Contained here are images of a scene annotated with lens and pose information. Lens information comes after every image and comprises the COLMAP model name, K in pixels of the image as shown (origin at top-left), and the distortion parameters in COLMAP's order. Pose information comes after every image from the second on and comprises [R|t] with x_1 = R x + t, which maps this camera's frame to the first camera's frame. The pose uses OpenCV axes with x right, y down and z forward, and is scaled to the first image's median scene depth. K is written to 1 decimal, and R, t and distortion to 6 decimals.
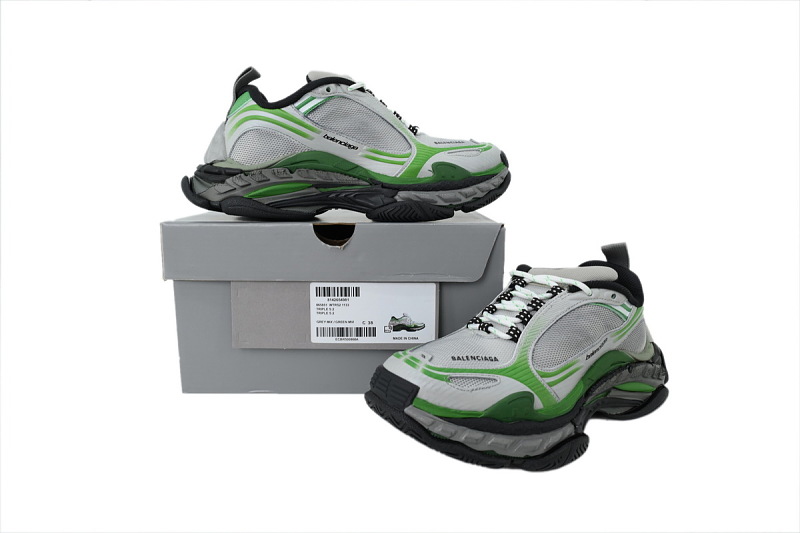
lens RADIAL K [[555.4, 0, 400.0], [0, 555.4, 266.5], [0, 0, 1]] dist [-0.002258, -0.000309]
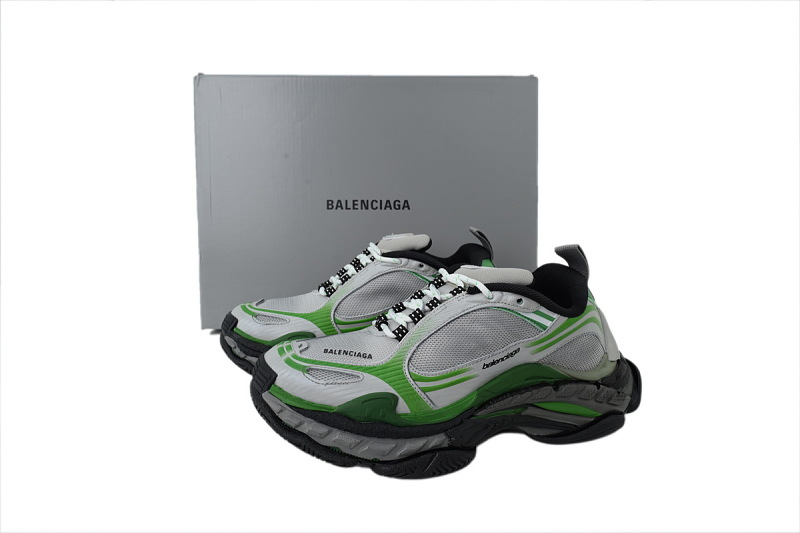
lens RADIAL K [[555.4, 0, 400.0], [0, 555.4, 266.5], [0, 0, 1]] dist [-0.002258, -0.000309]
pose [[0.946371, 0.048874, -0.319364, 0.515296], [-0.050186, 0.998731, 0.004124, 0.003500], [0.319160, 0.012125, 0.947623, 0.096114]]
